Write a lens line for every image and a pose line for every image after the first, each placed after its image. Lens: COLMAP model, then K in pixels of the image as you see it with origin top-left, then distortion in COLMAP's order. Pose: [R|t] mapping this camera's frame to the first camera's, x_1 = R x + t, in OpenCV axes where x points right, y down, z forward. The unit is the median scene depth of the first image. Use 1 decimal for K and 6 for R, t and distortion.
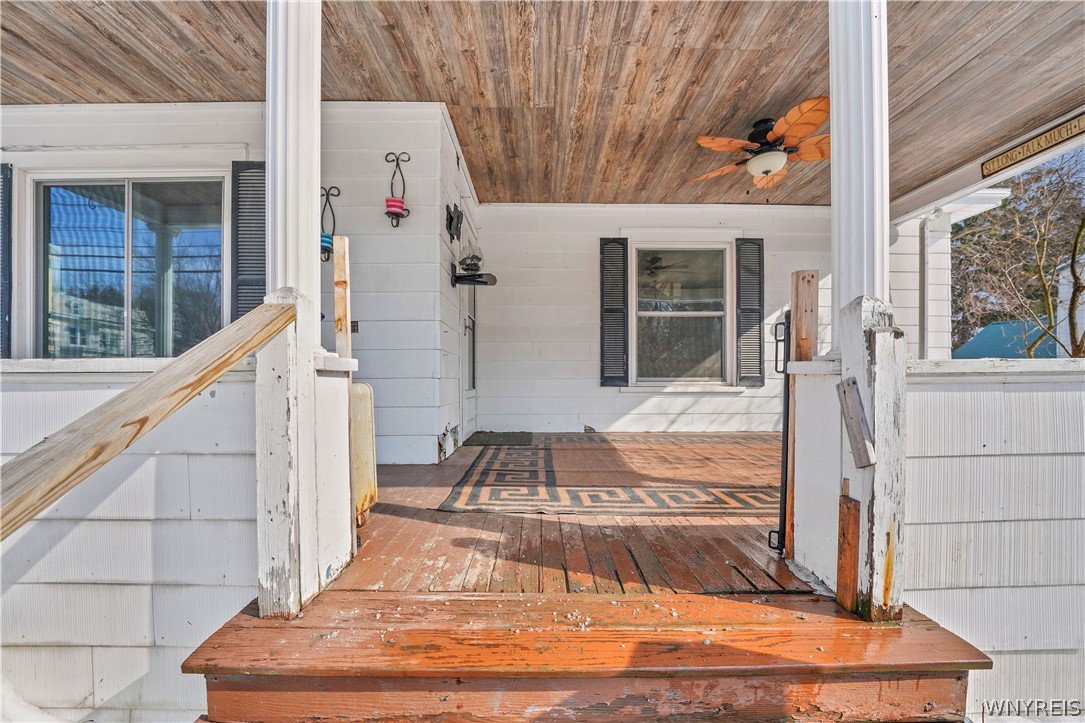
lens RADIAL K [[463.1, 0, 543.2], [0, 463.1, 366.1], [0, 0, 1]] dist [-0.000794, -0.000012]
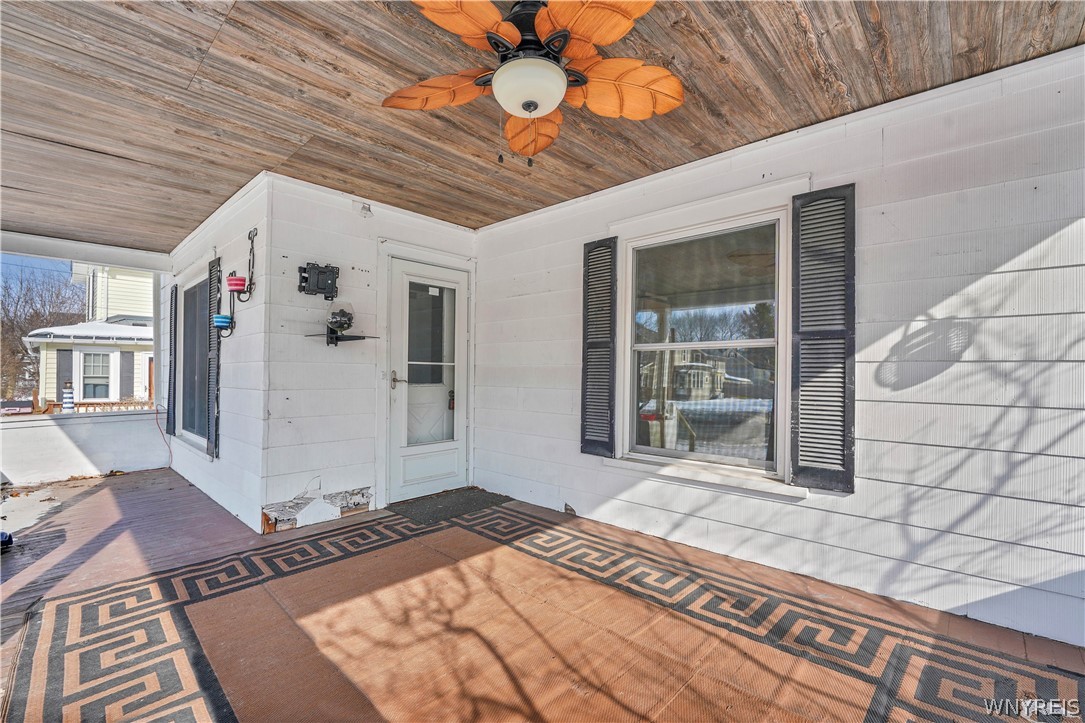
lens RADIAL K [[469.7, 0, 542.5], [0, 469.7, 361.5], [0, 0, 1]] dist [-0.007178, 0.000053]
pose [[0.728932, -0.011813, -0.684484, 0.575156], [0.014026, 0.999899, -0.002320, -0.095416], [0.684443, -0.007909, 0.729024, 0.431210]]
